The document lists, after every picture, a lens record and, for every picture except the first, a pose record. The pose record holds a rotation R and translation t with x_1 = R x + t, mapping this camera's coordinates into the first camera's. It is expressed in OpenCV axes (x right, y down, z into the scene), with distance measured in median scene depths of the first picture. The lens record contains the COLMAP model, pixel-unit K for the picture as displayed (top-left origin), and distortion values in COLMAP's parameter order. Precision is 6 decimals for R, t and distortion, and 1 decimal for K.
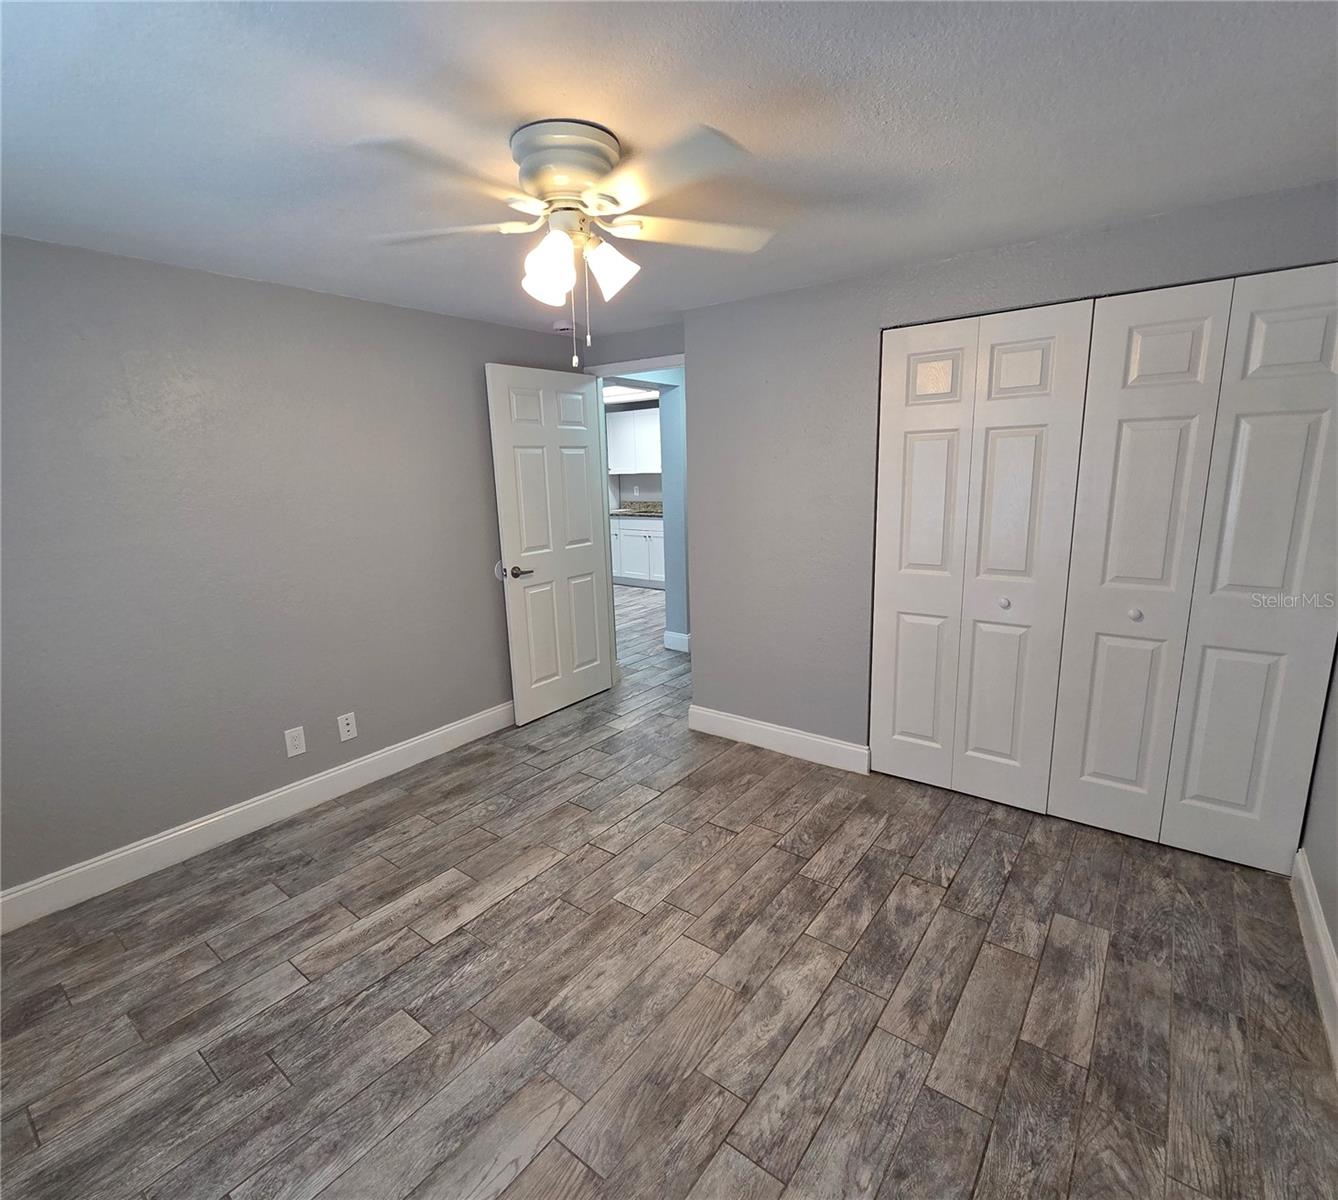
lens RADIAL K [[655.4, 0, 668.3], [0, 655.4, 597.3], [0, 0, 1]] dist [0.001286, -0.001198]
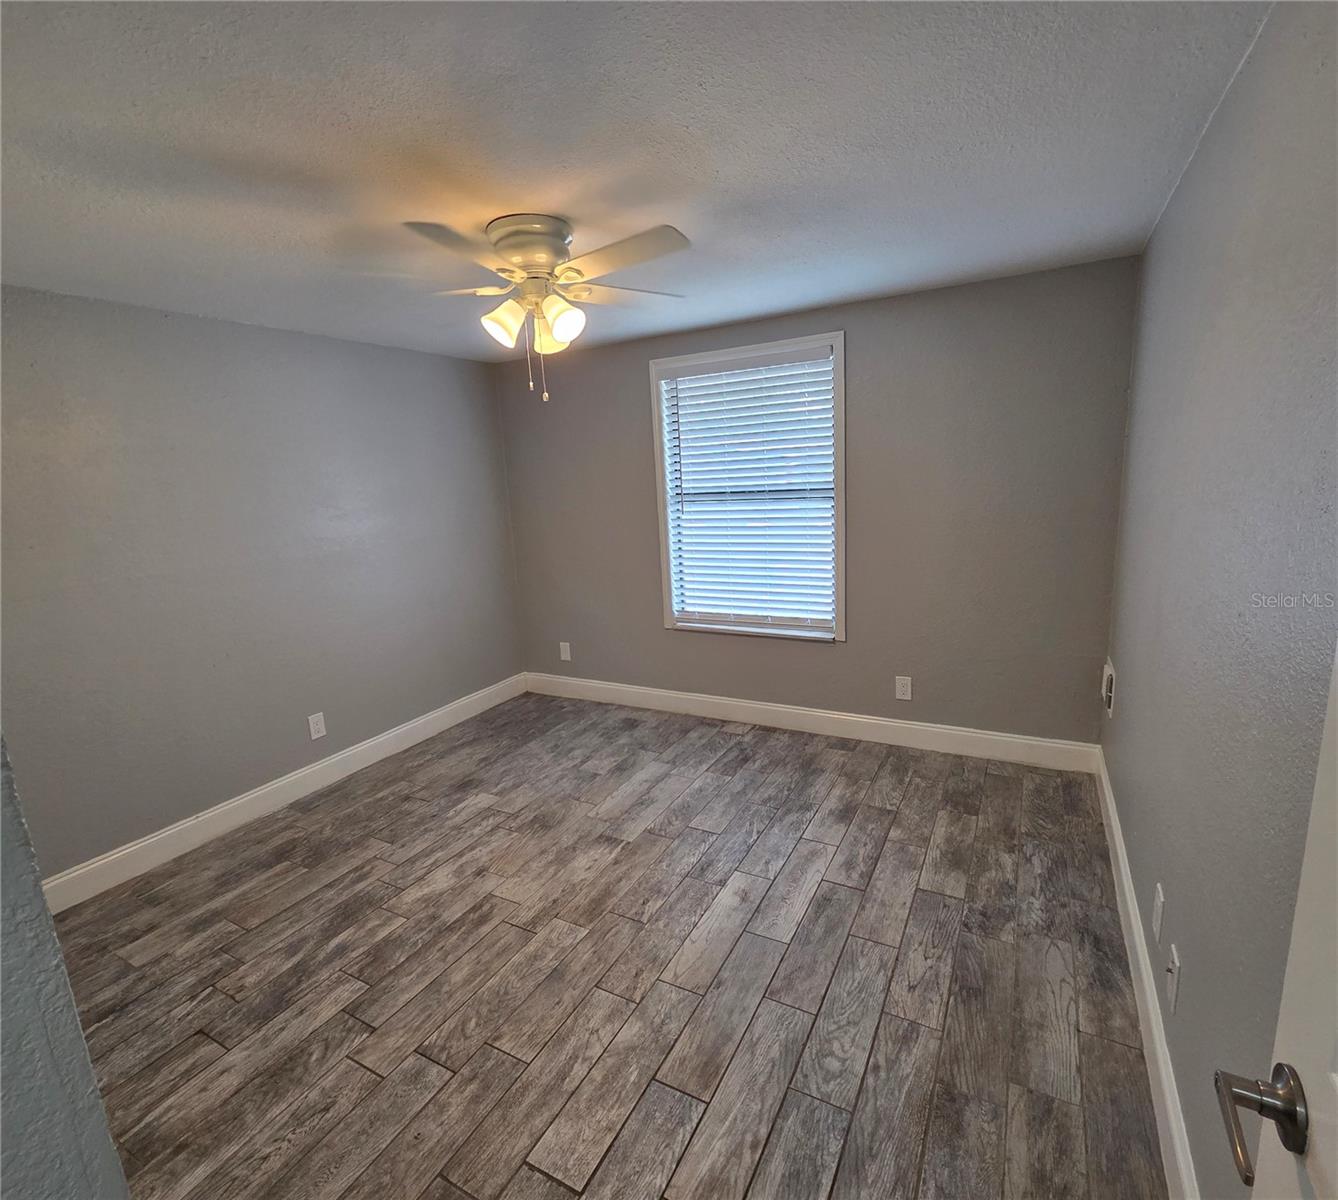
lens RADIAL K [[655.4, 0, 669.0], [0, 655.4, 604.0], [0, 0, 1]] dist [0.001286, -0.001198]
pose [[-0.985657, 0.108147, -0.129553, -0.136165], [0.049569, 0.919347, 0.390312, -0.373999], [0.161315, 0.378292, -0.911522, 1.842662]]
